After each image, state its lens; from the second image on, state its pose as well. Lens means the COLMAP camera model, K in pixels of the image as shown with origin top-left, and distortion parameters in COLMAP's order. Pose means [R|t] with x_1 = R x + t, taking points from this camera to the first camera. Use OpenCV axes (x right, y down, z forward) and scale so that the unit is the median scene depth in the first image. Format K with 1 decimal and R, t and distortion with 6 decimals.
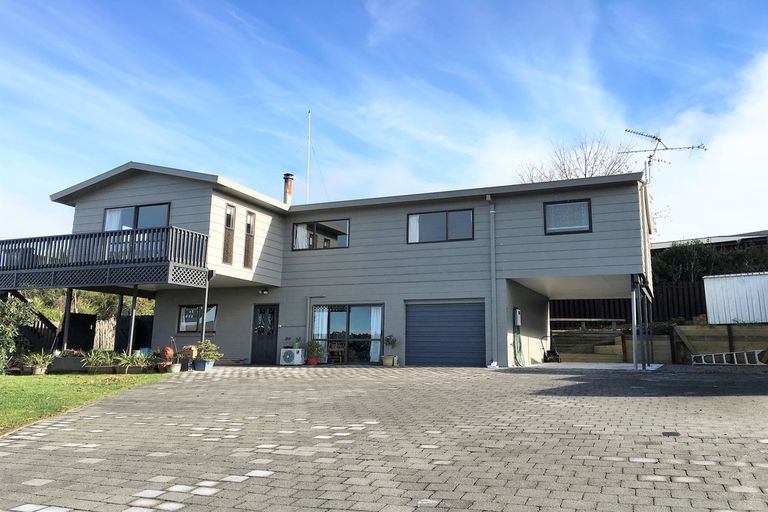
lens RADIAL K [[649.2, 0, 384.0], [0, 649.2, 256.0], [0, 0, 1]] dist [0.085092, -0.149997]
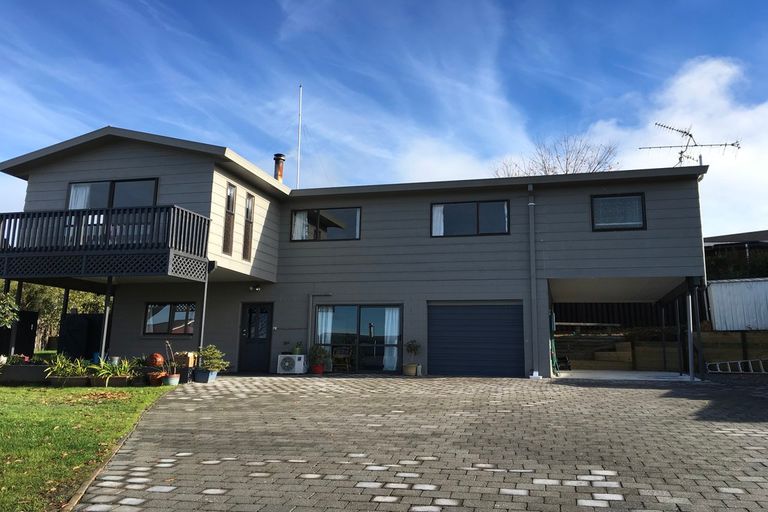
lens RADIAL K [[649.2, 0, 384.0], [0, 649.2, 256.0], [0, 0, 1]] dist [0.085092, -0.149997]
pose [[0.988670, 0.026435, 0.147758, -0.153279], [-0.026339, 0.999650, -0.002604, 0.010643], [-0.147775, -0.001317, 0.989020, 0.130578]]
